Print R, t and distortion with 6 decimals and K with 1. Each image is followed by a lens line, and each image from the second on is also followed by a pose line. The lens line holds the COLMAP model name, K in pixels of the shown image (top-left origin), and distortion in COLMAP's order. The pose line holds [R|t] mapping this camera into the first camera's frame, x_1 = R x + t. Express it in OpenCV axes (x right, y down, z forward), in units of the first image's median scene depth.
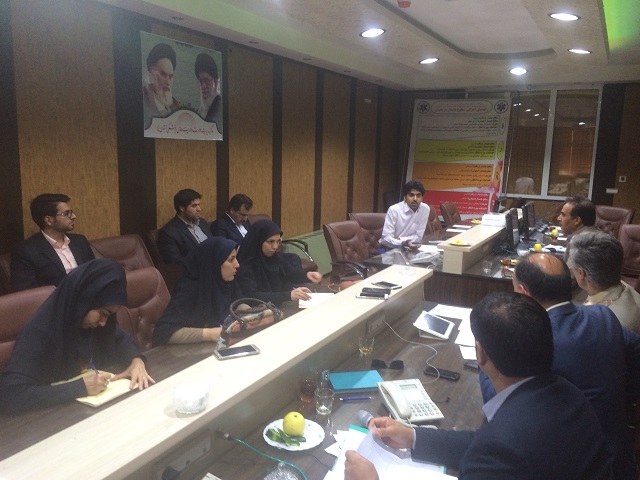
lens RADIAL K [[554.1, 0, 318.9], [0, 554.1, 239.8], [0, 0, 1]] dist [0.068763, -0.081225]
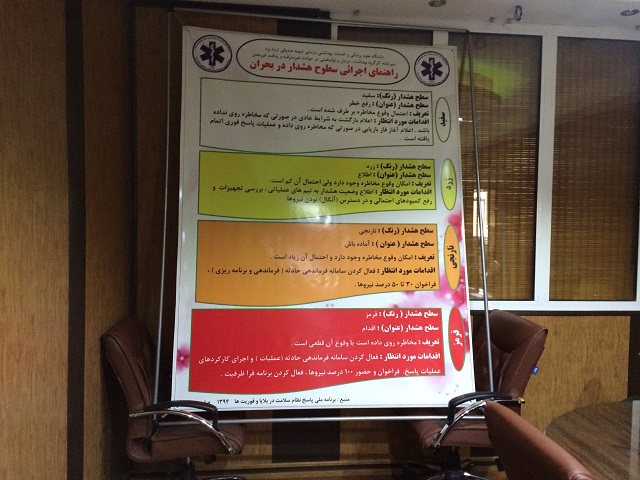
lens RADIAL K [[554.1, 0, 319.5], [0, 554.1, 238.2], [0, 0, 1]] dist [0.068763, -0.081225]
pose [[0.823327, -0.032207, 0.566653, 0.054589], [0.093603, 0.992423, -0.079594, -0.104852], [-0.559796, 0.118573, 0.820103, 0.750259]]
